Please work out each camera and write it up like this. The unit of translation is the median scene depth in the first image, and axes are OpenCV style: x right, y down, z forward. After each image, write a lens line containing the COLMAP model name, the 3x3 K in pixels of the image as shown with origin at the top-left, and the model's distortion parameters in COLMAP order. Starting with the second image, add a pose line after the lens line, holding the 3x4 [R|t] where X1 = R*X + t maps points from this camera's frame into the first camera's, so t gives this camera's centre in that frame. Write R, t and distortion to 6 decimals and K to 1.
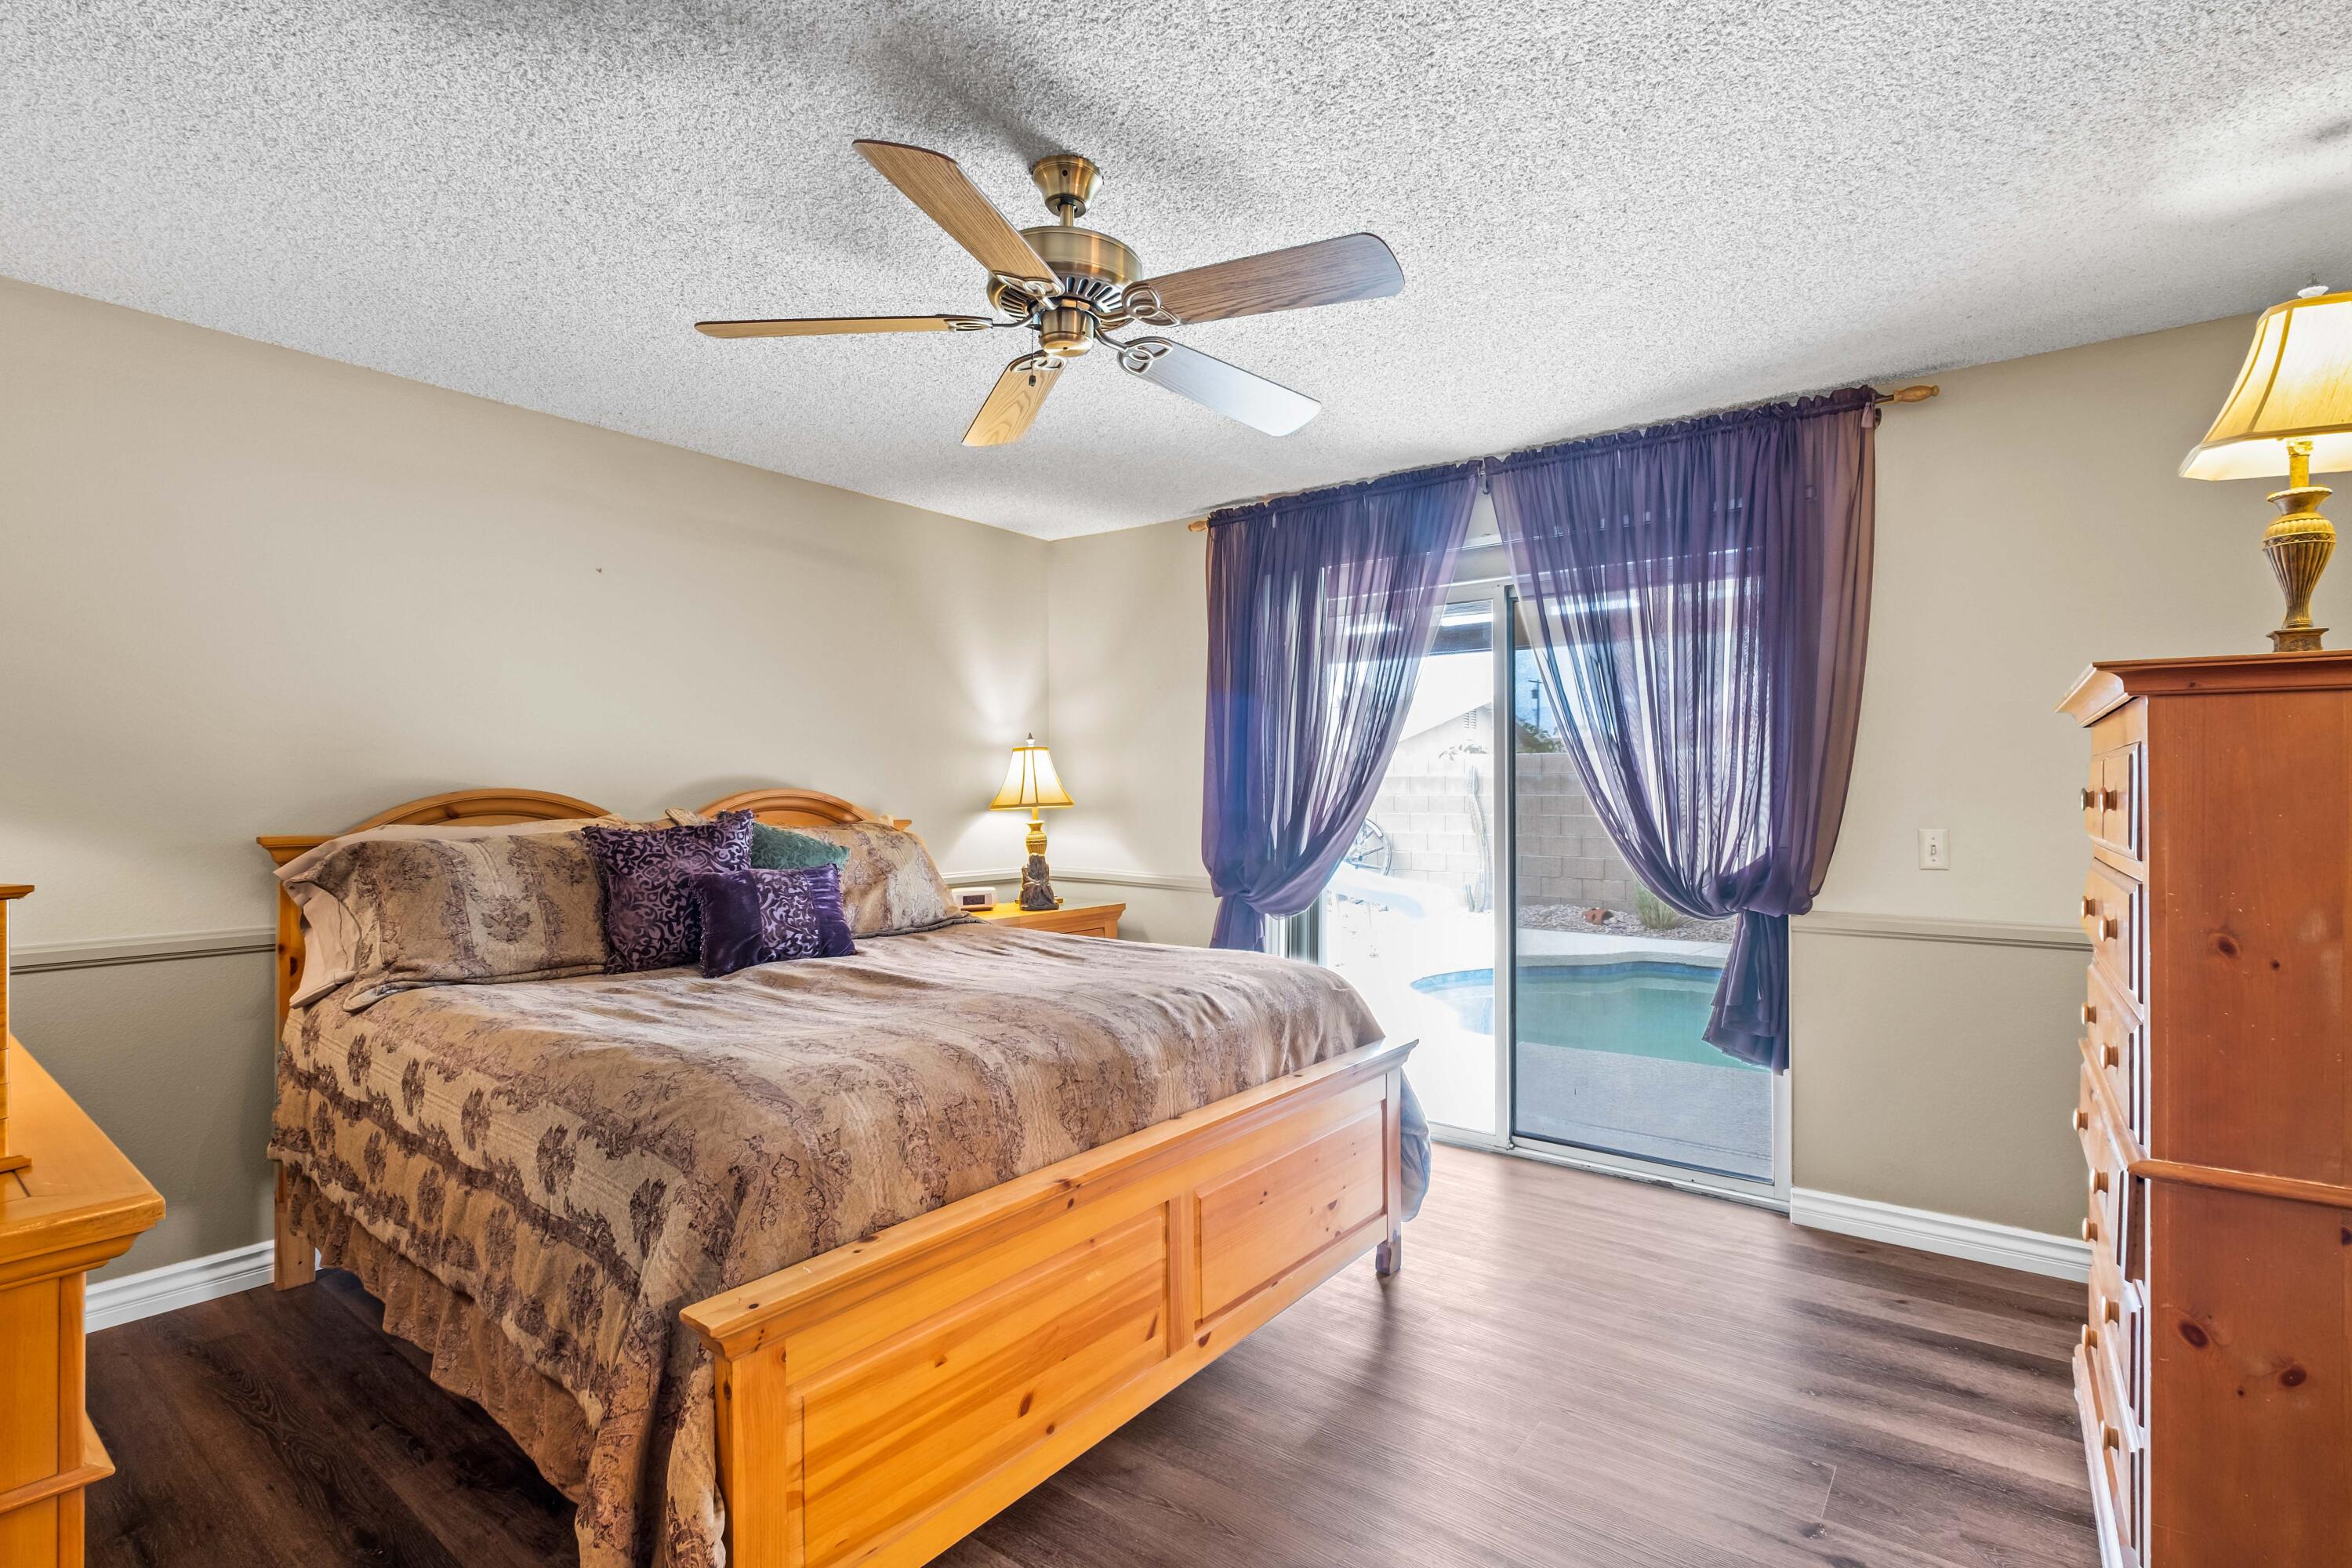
lens RADIAL K [[1088.6, 0, 1178.3], [0, 1088.6, 792.7], [0, 0, 1]] dist [0.000418, -0.000194]
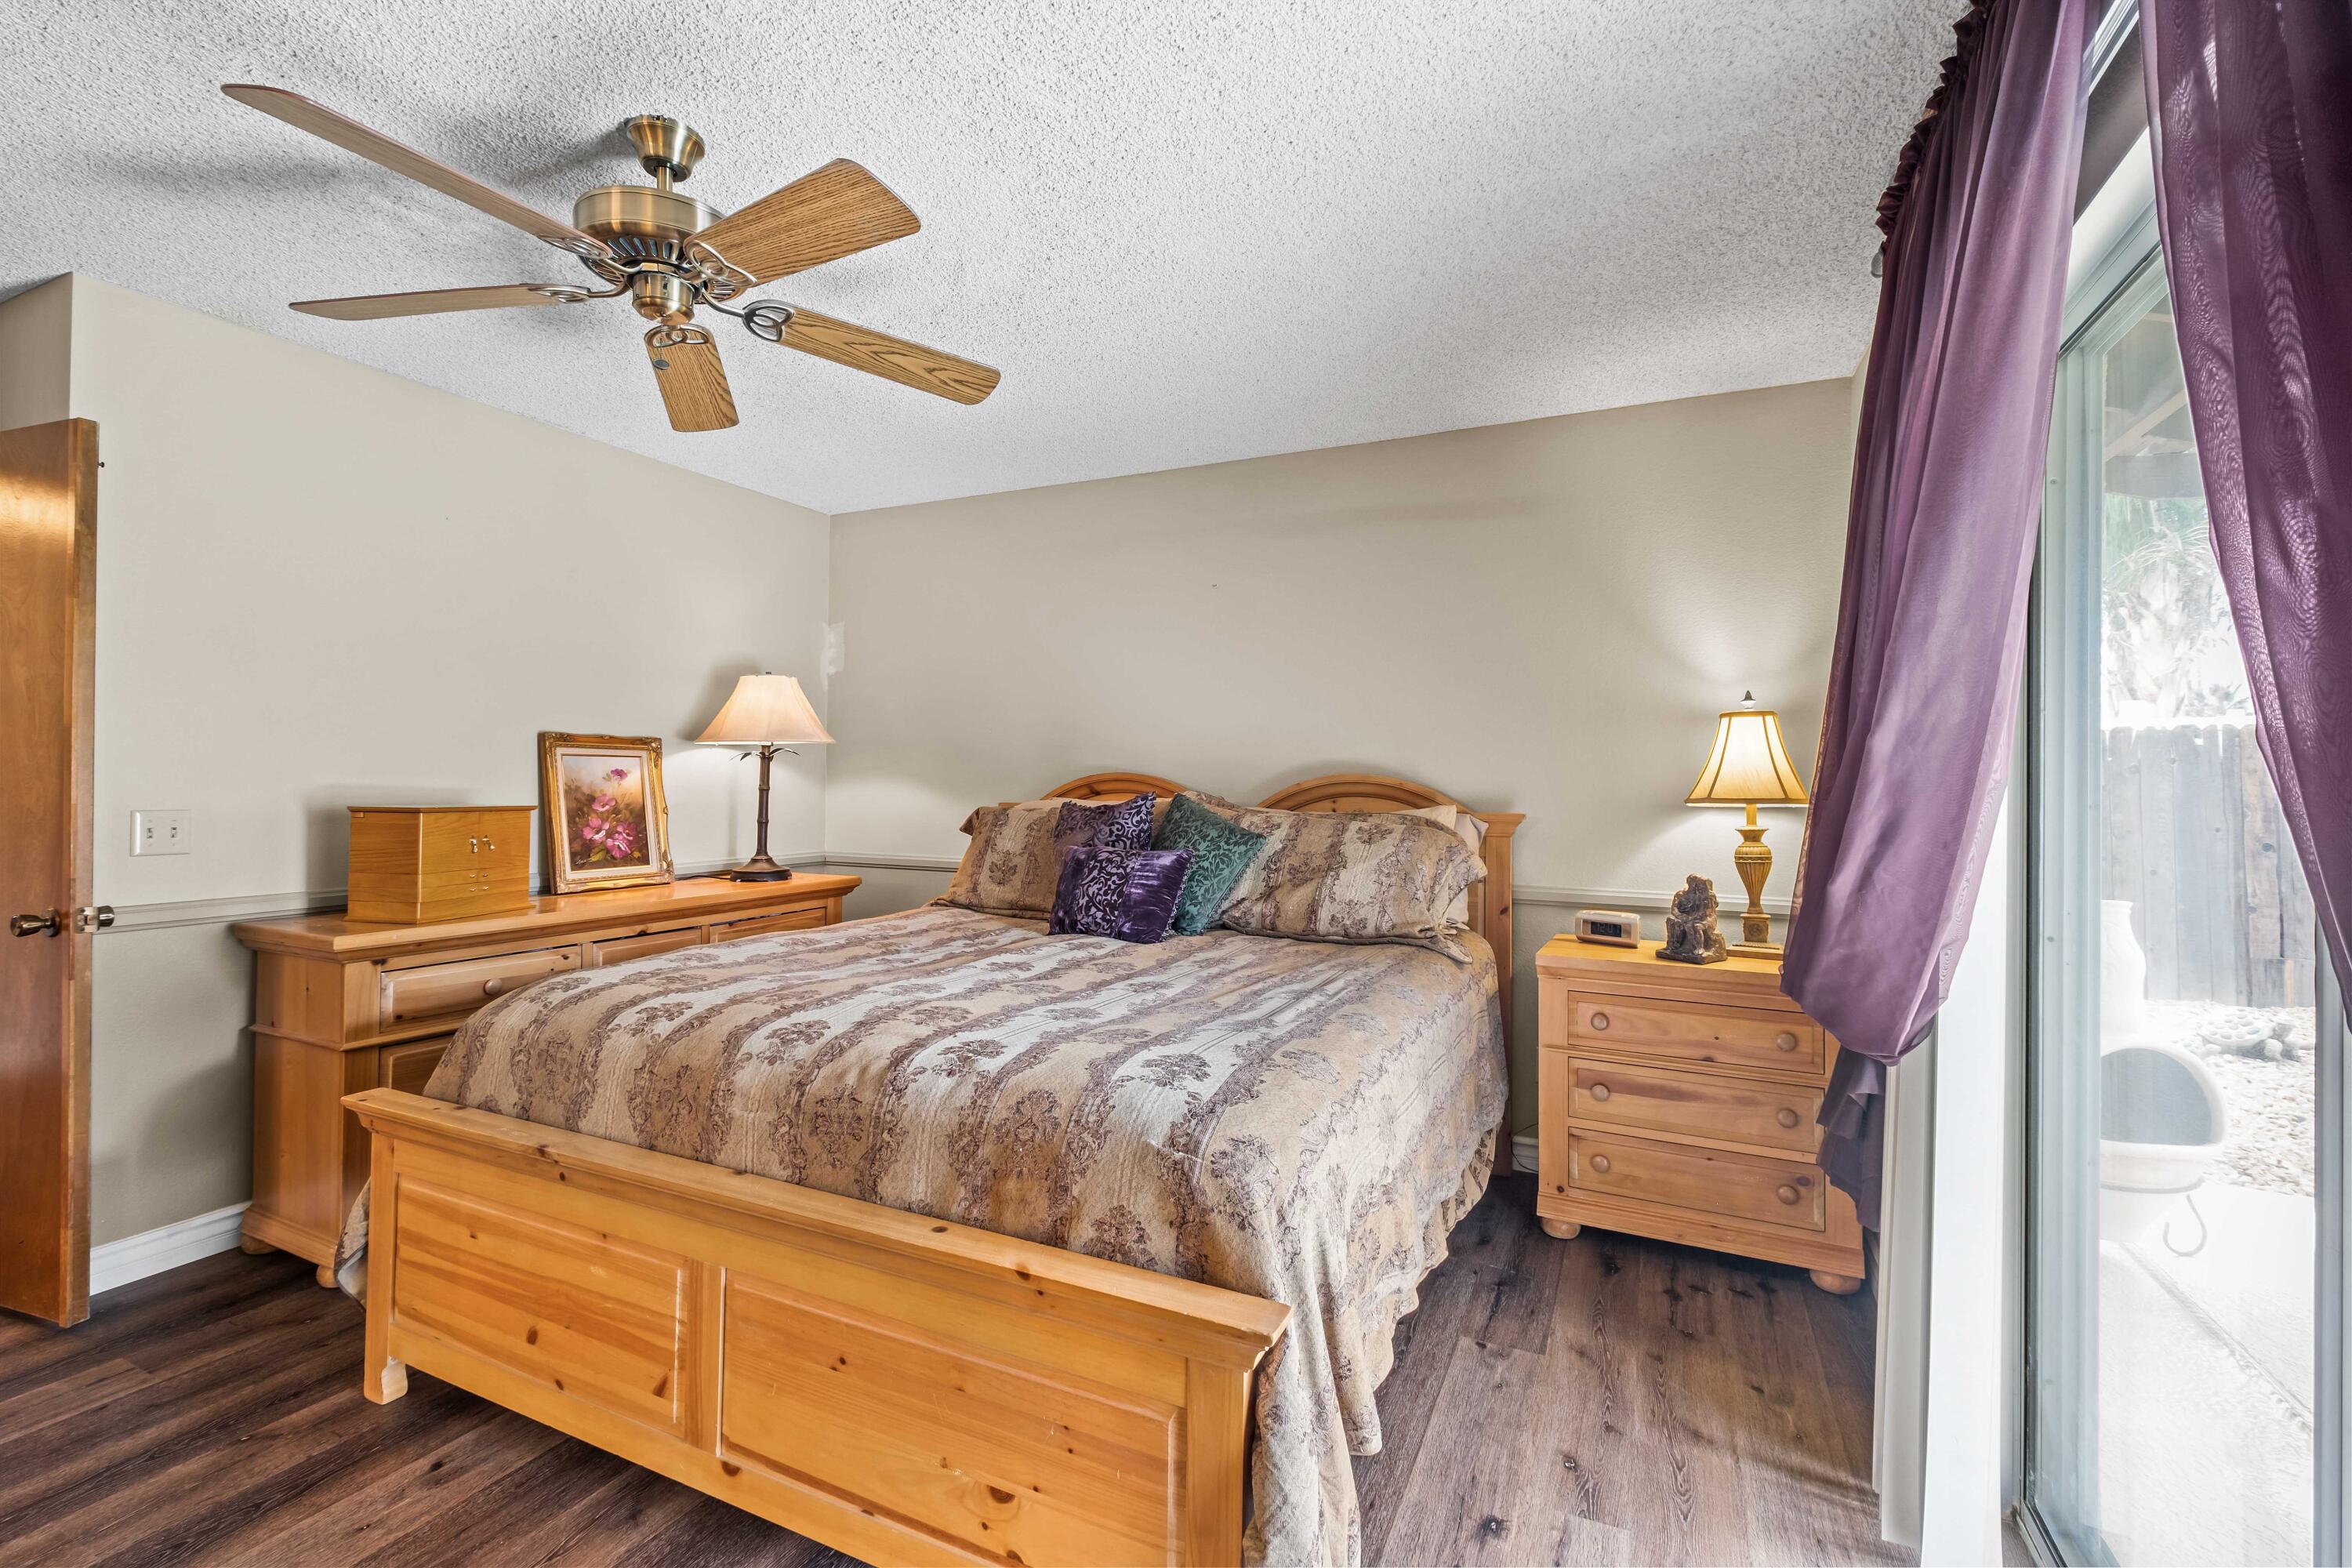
lens RADIAL K [[1004.7, 0, 1183.5], [0, 1004.7, 771.5], [0, 0, 1]] dist [-0.001392, -0.000232]
pose [[0.226996, -0.000560, -0.973896, 0.684737], [-0.010267, 0.999943, -0.002968, -0.002689], [0.973842, 0.010673, 0.226977, 0.976966]]
